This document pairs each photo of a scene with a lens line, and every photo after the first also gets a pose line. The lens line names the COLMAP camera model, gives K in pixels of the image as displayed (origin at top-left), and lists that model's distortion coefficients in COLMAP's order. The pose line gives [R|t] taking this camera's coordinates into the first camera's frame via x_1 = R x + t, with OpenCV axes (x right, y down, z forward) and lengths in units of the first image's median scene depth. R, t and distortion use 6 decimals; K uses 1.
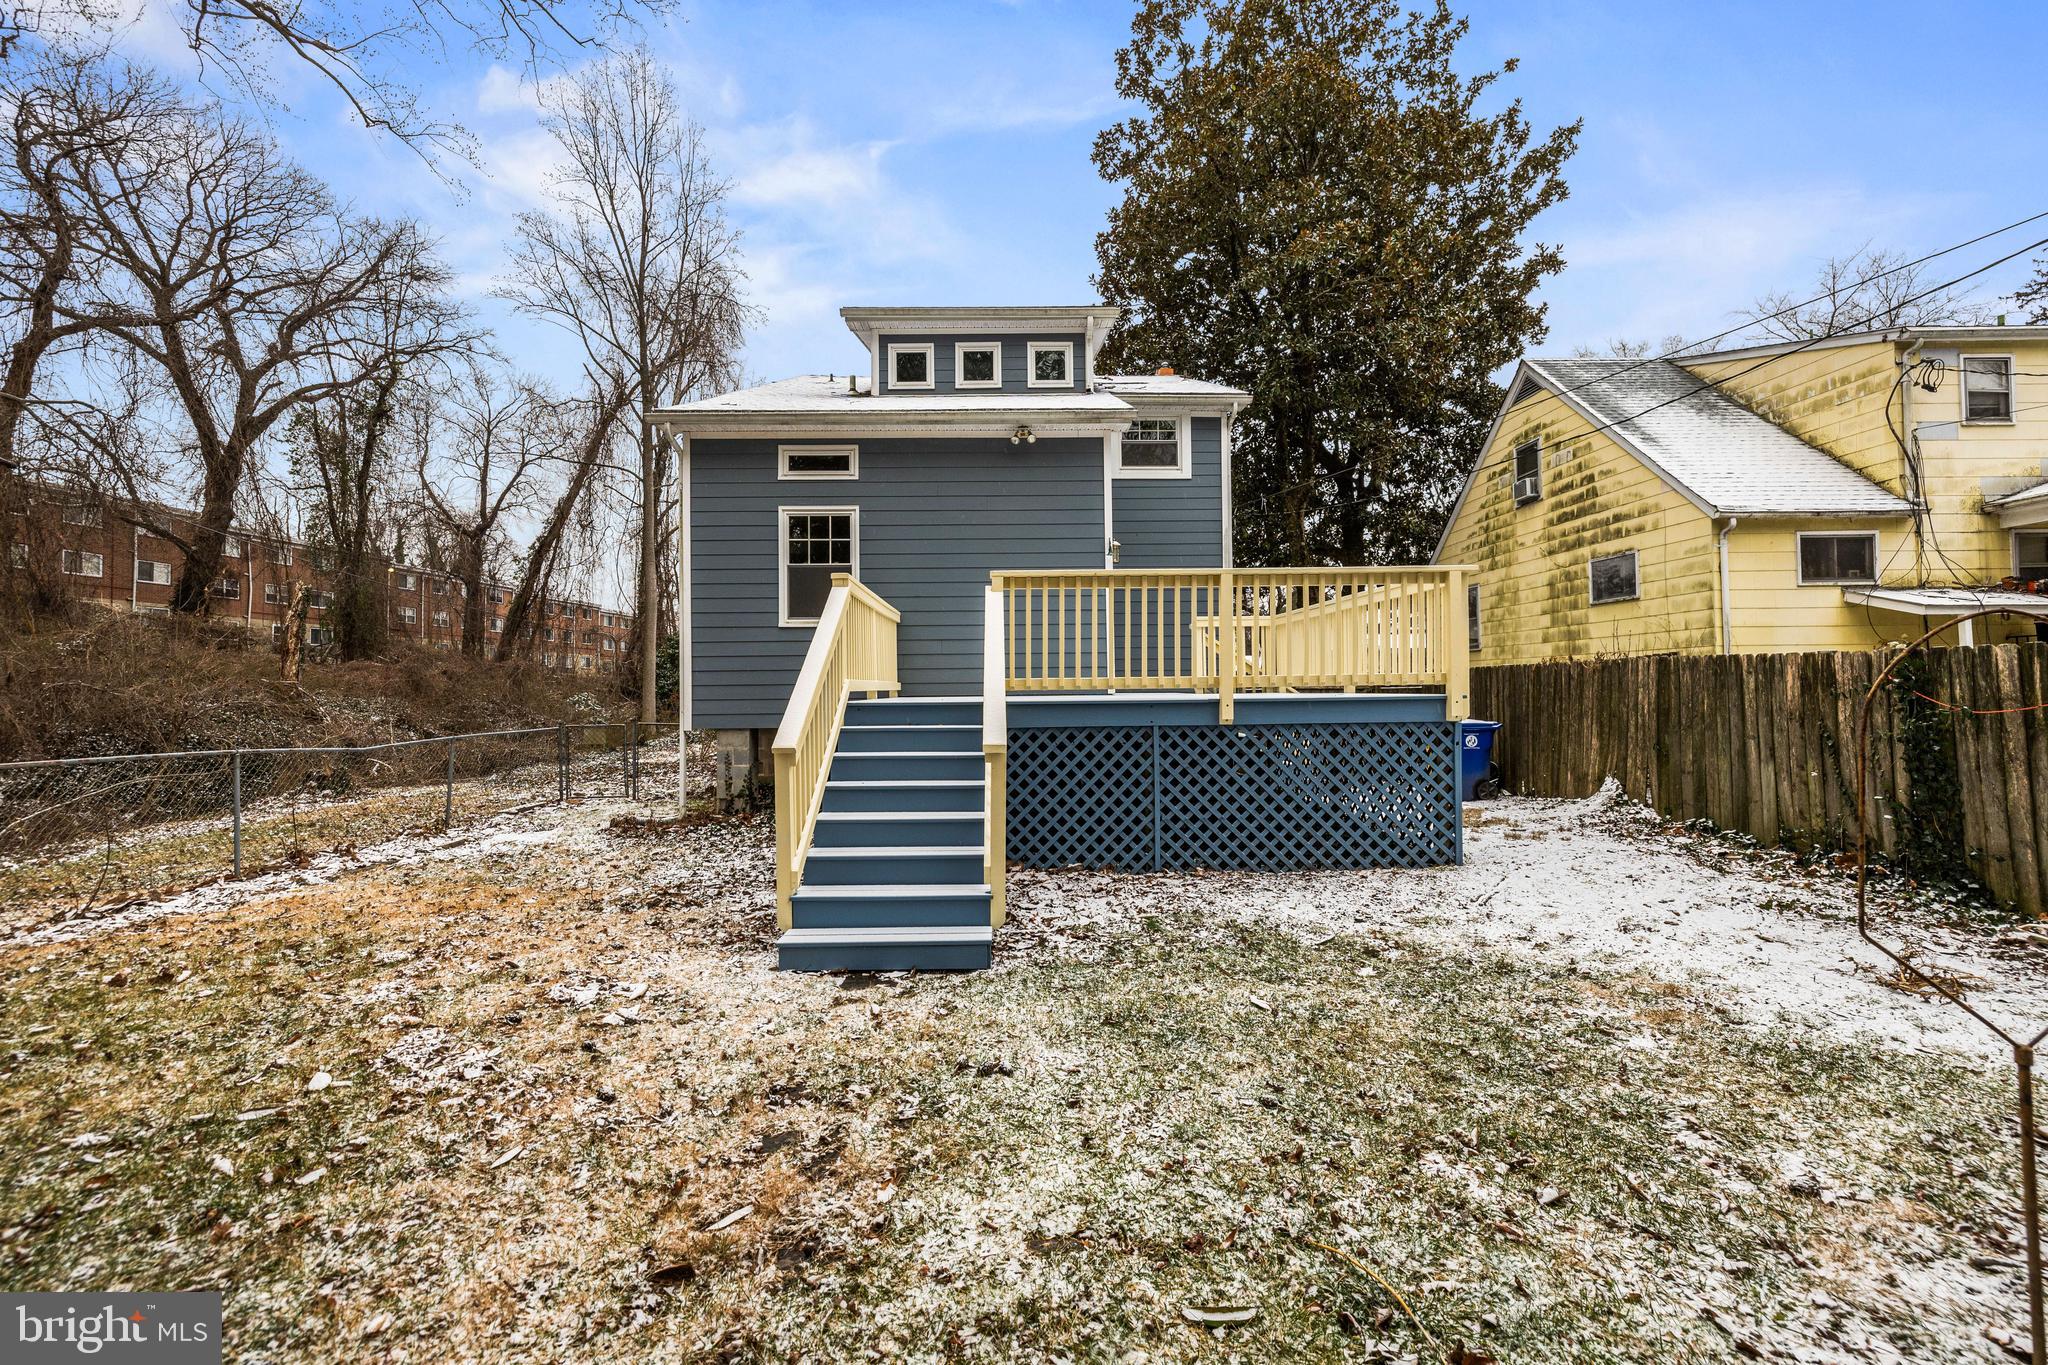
lens RADIAL K [[870.8, 0, 1018.0], [0, 870.8, 675.6], [0, 0, 1]] dist [0.004602, -0.000270]
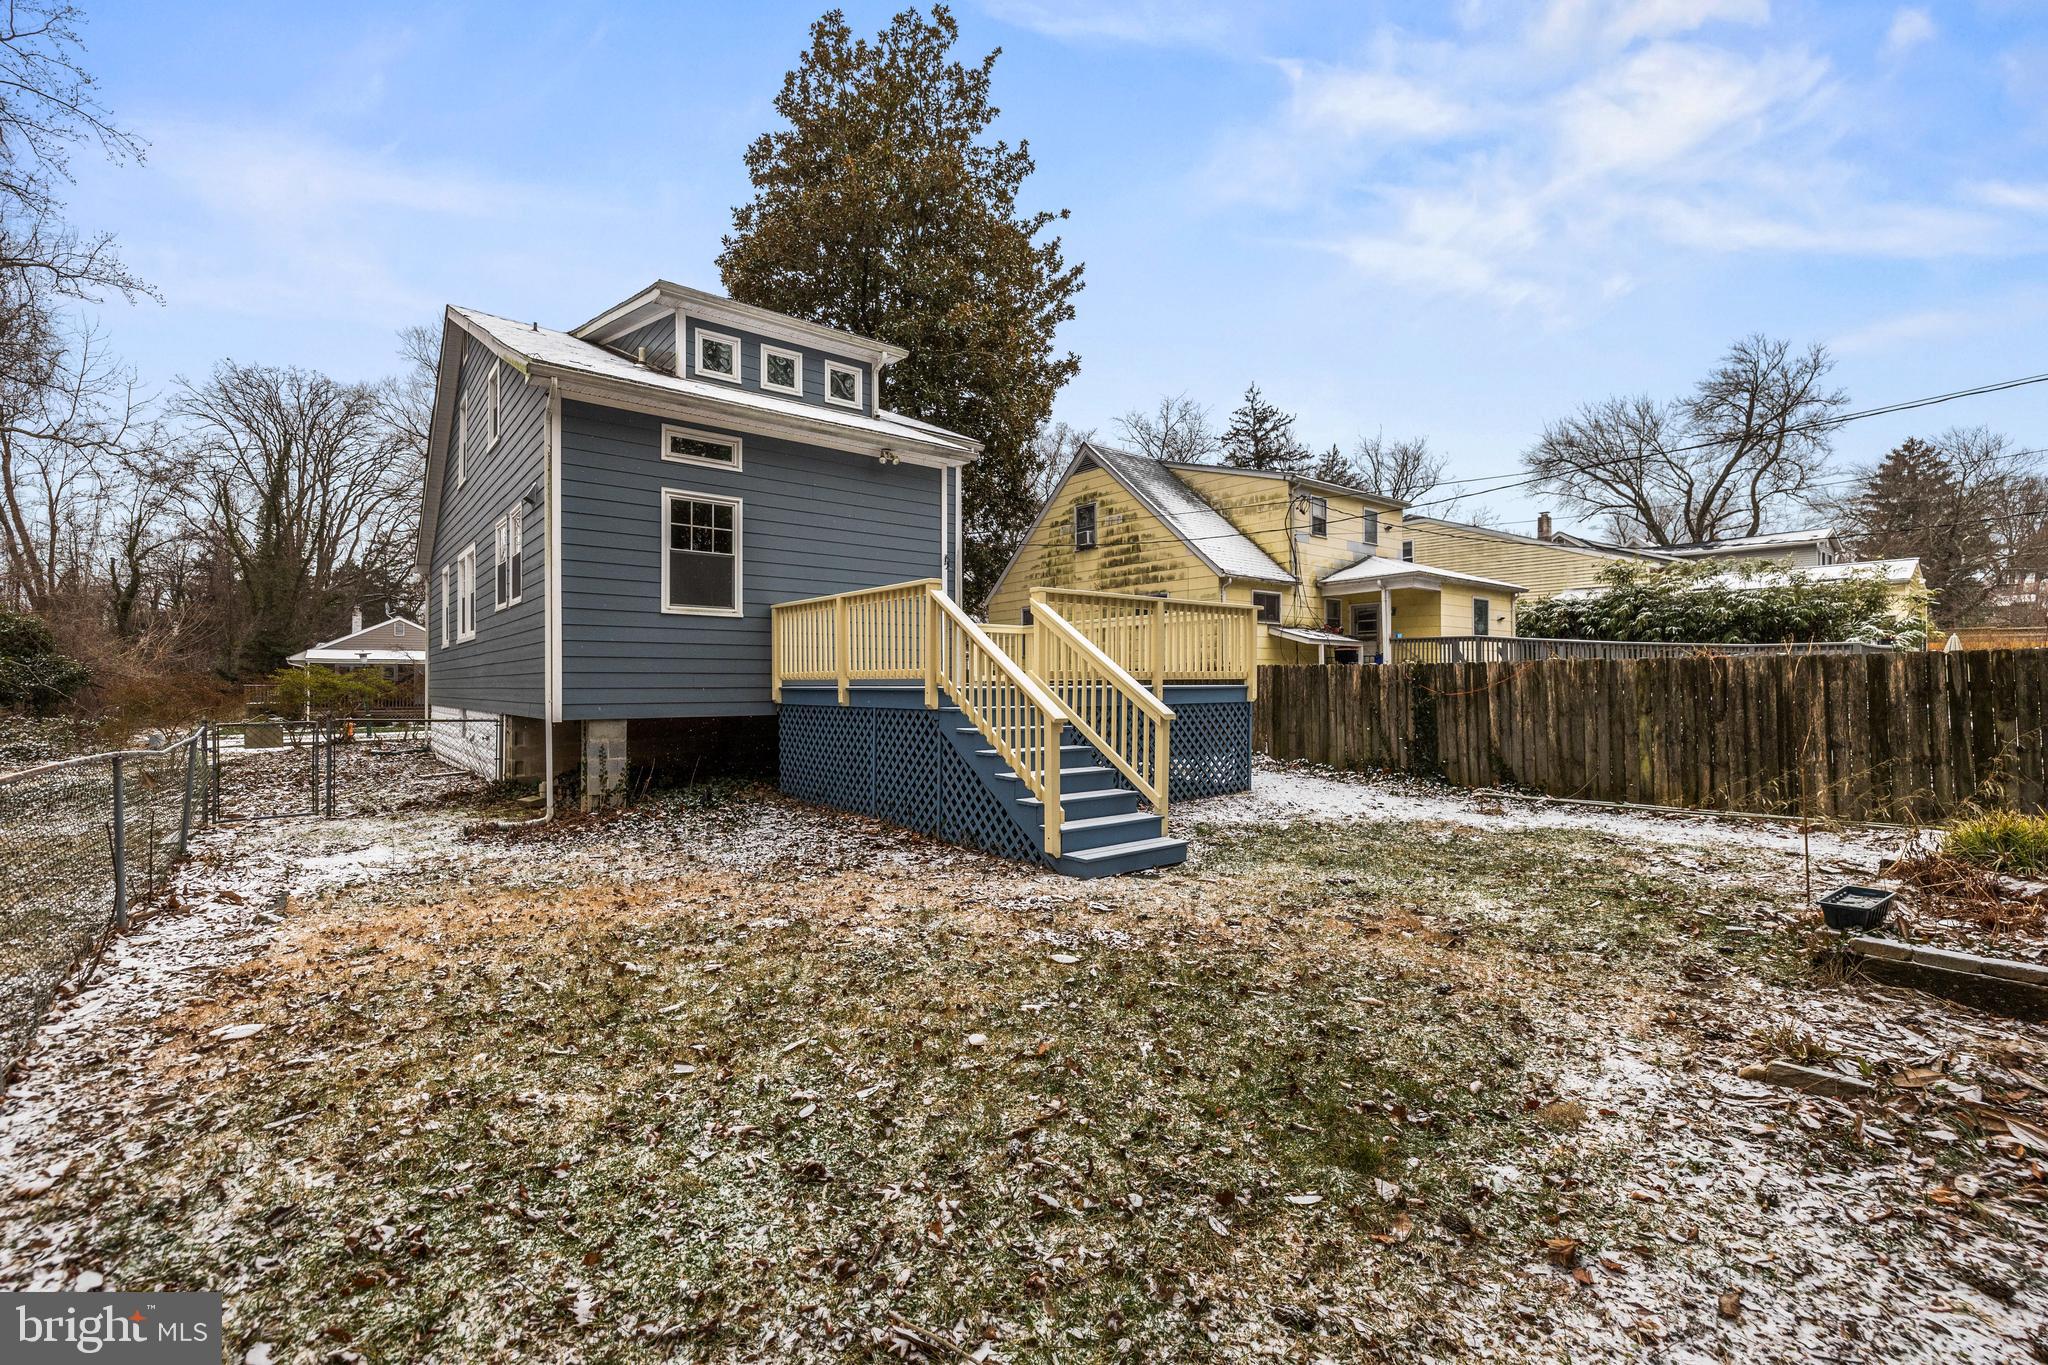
lens RADIAL K [[870.8, 0, 1024.9], [0, 870.8, 682.5], [0, 0, 1]] dist [0.004602, -0.000270]
pose [[0.783647, 0.010459, 0.621118, -0.434909], [-0.015656, 0.999873, 0.002915, 0.009348], [-0.621009, -0.012008, 0.783711, -0.004138]]
